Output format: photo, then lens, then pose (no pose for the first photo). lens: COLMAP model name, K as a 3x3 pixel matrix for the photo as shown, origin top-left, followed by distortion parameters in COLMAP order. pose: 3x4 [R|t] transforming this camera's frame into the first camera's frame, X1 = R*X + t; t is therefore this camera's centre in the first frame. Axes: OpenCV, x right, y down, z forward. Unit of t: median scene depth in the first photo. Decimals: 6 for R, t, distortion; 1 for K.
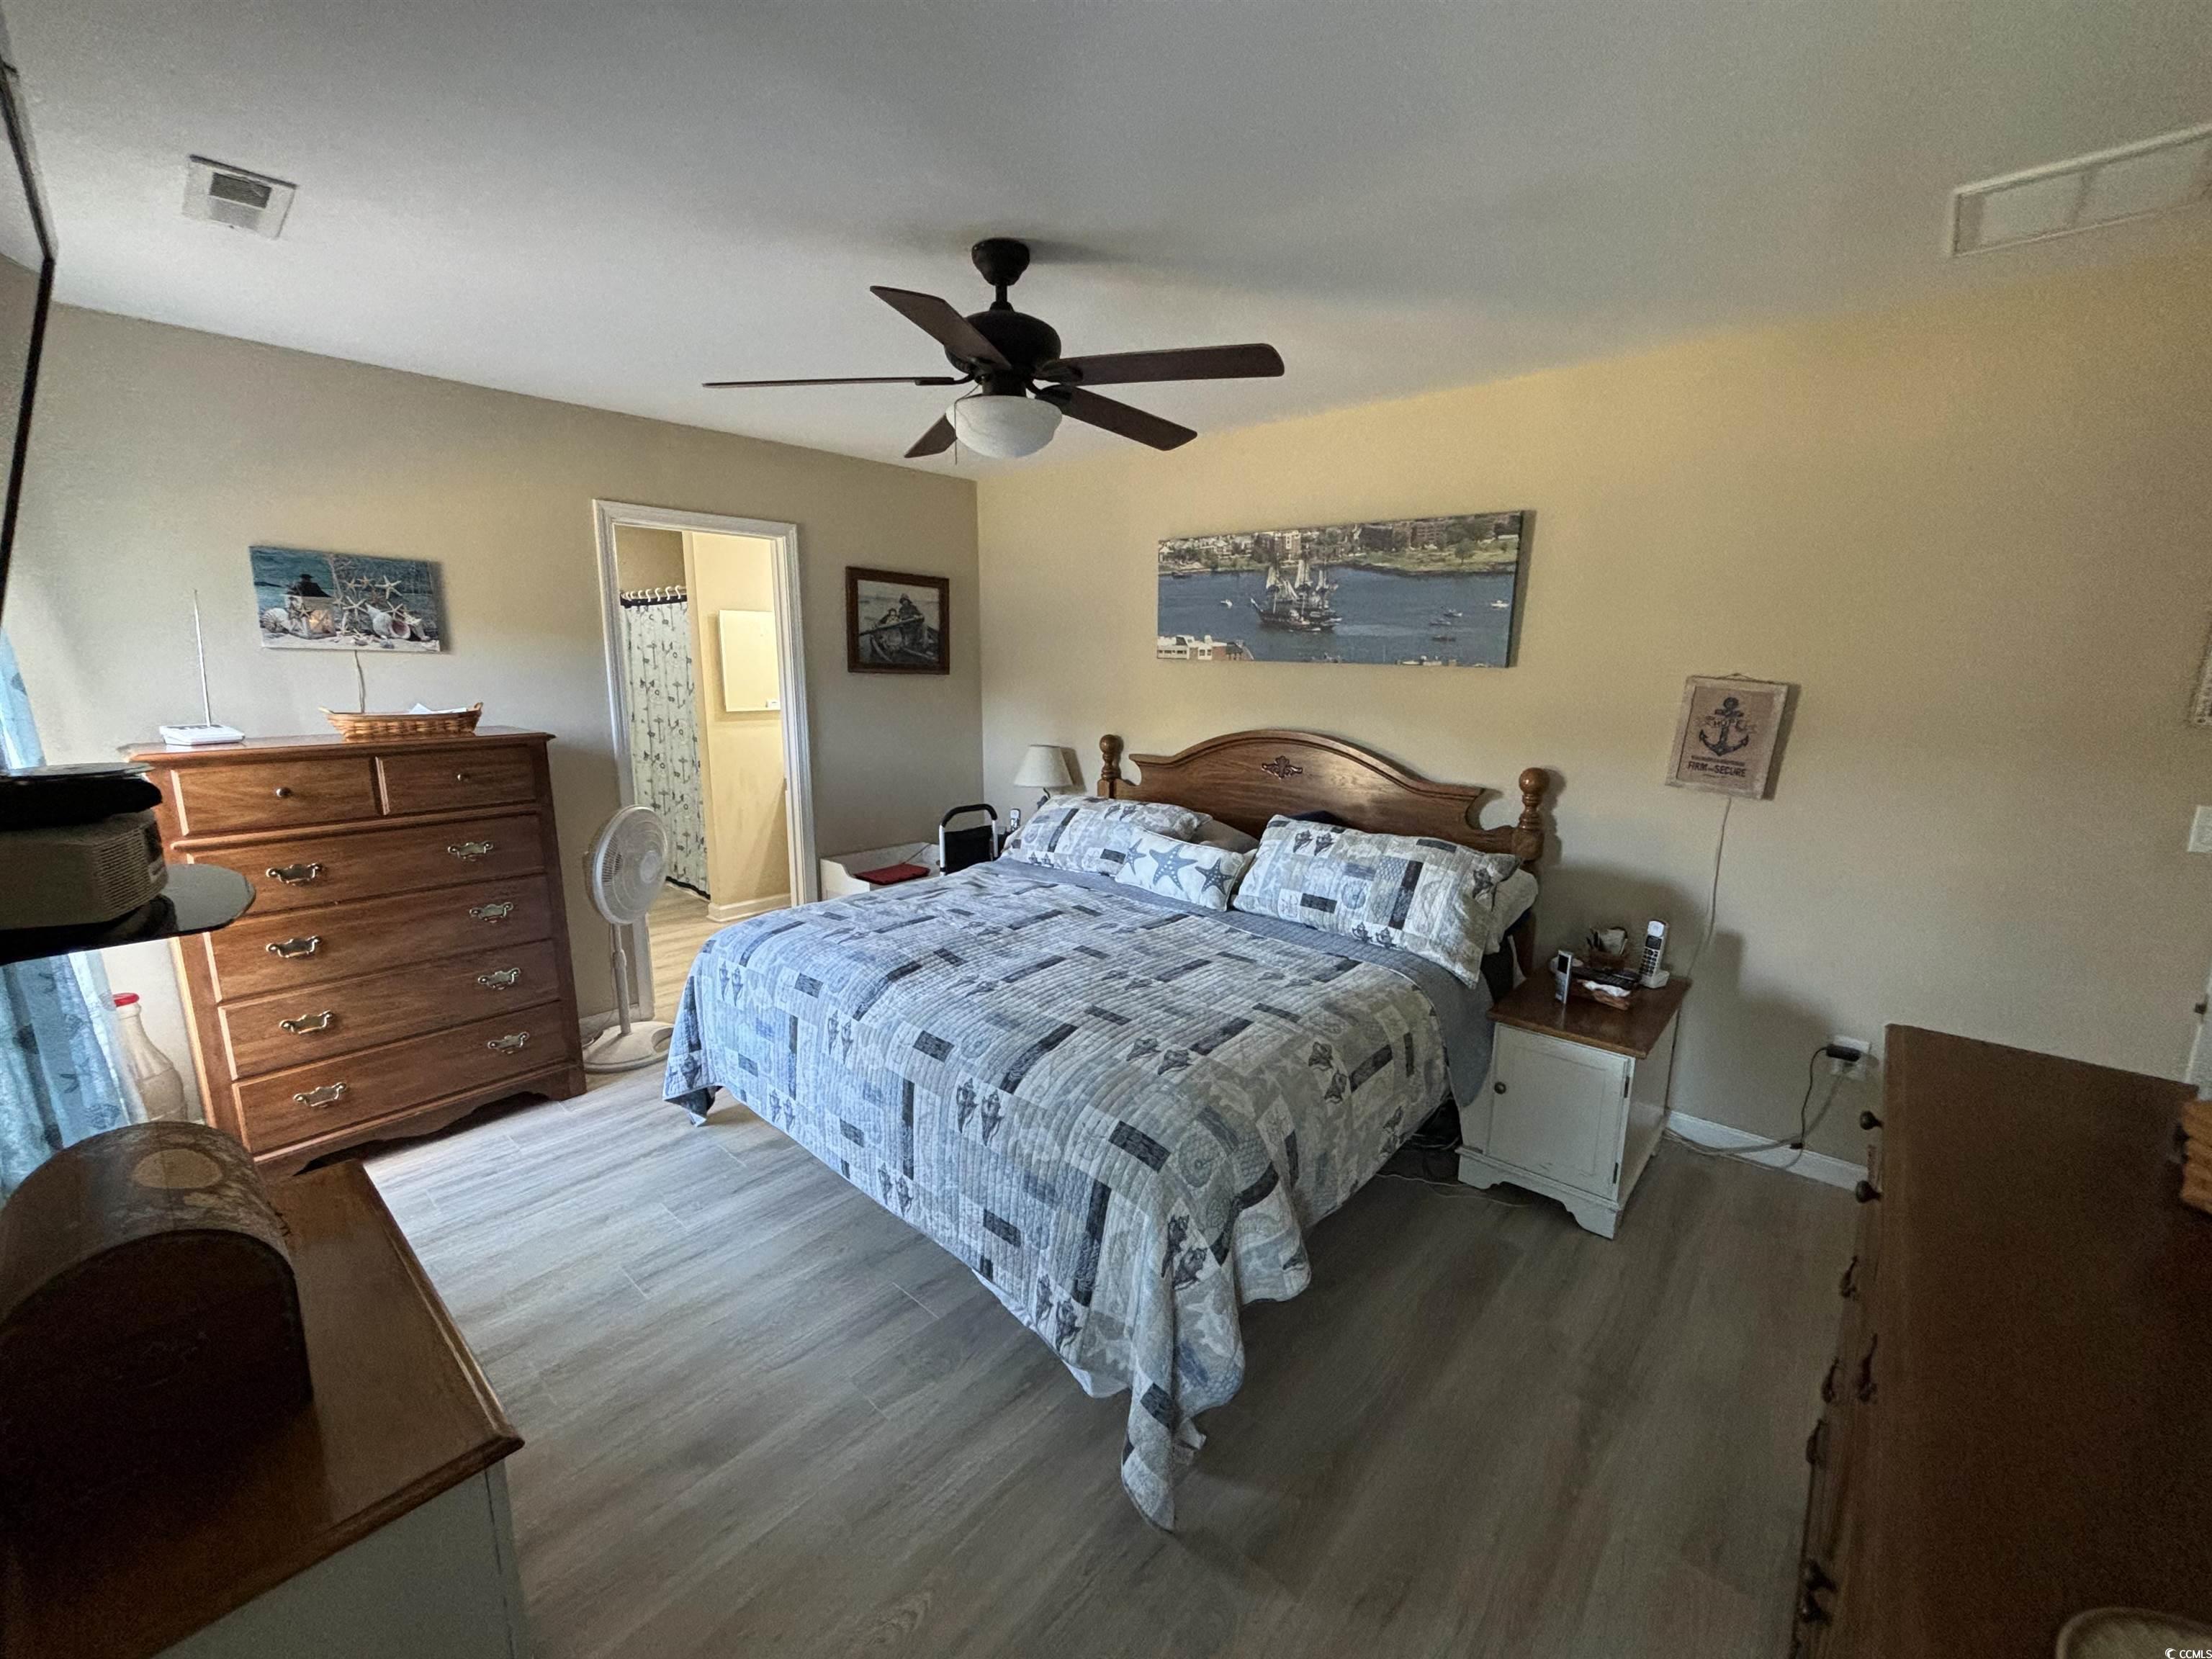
lens RADIAL K [[892.5, 0, 1120.9], [0, 892.5, 826.7], [0, 0, 1]] dist [0.000138, 0.001207]
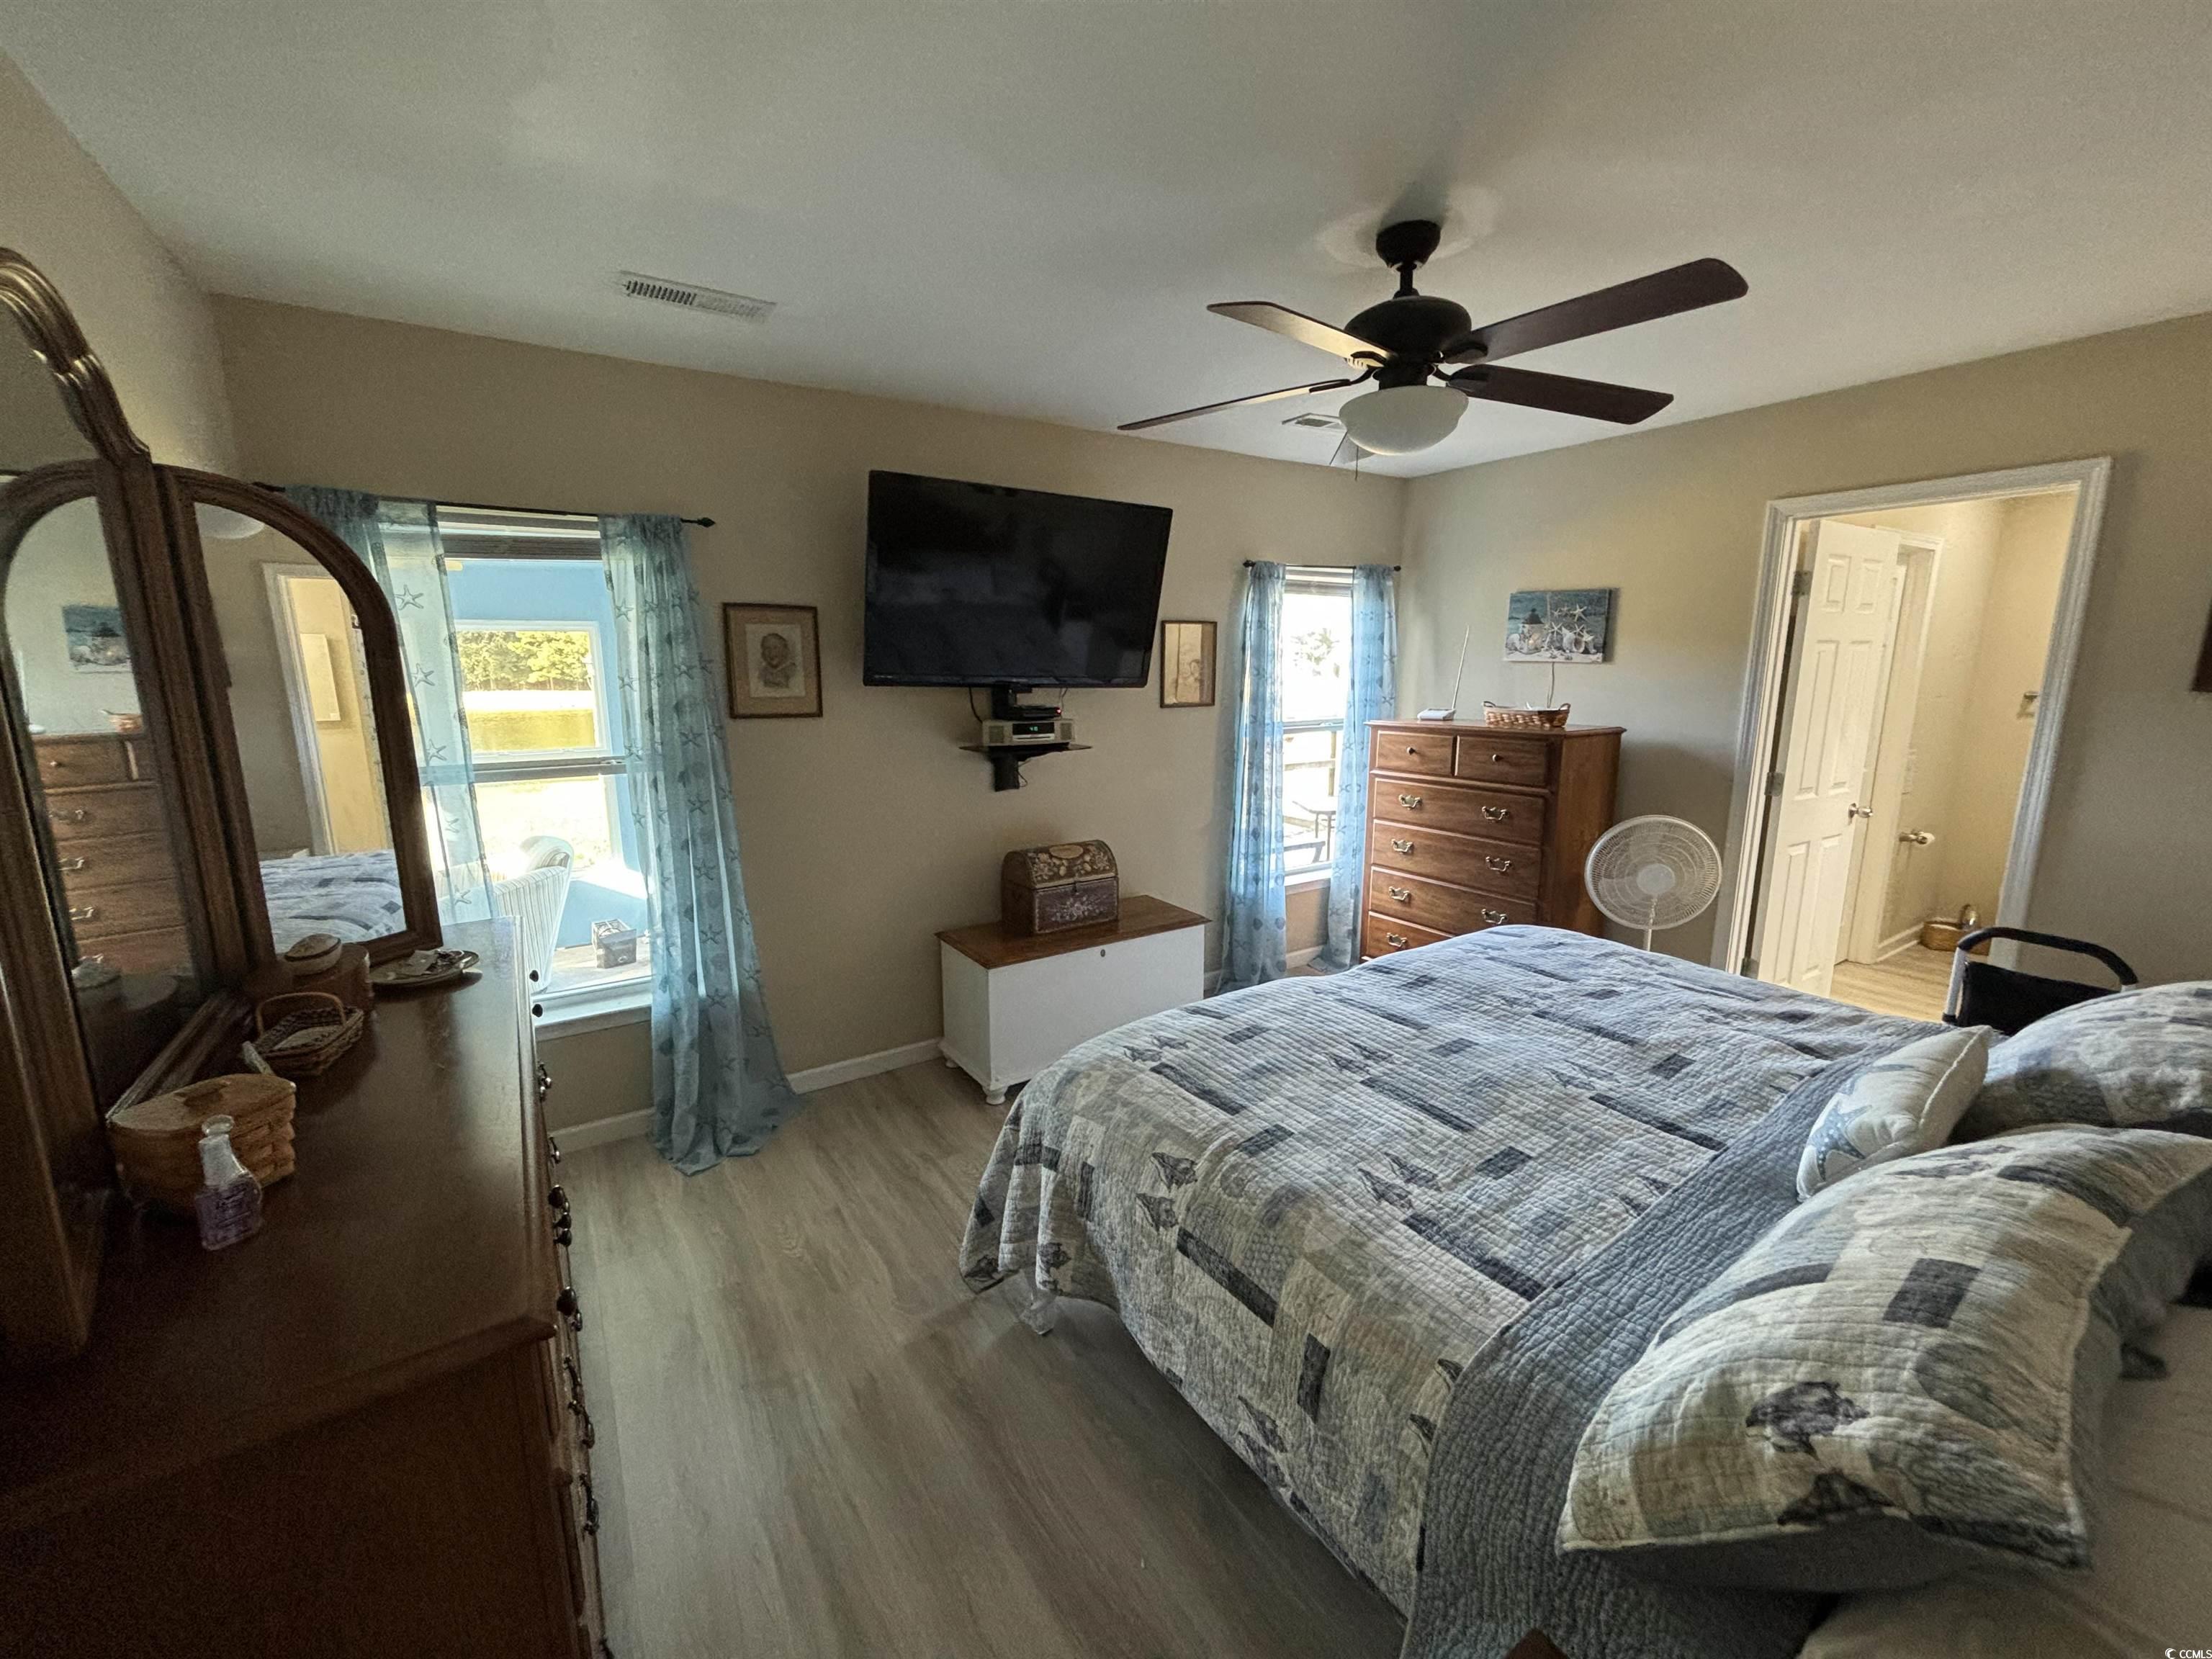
lens RADIAL K [[892.5, 0, 1089.6], [0, 892.5, 823.3], [0, 0, 1]] dist [0.000138, 0.001207]
pose [[-0.283797, 0.167625, -0.944119, 0.691202], [-0.176192, 0.958722, 0.223180, -0.149658], [0.942558, 0.229684, -0.242548, 0.766785]]
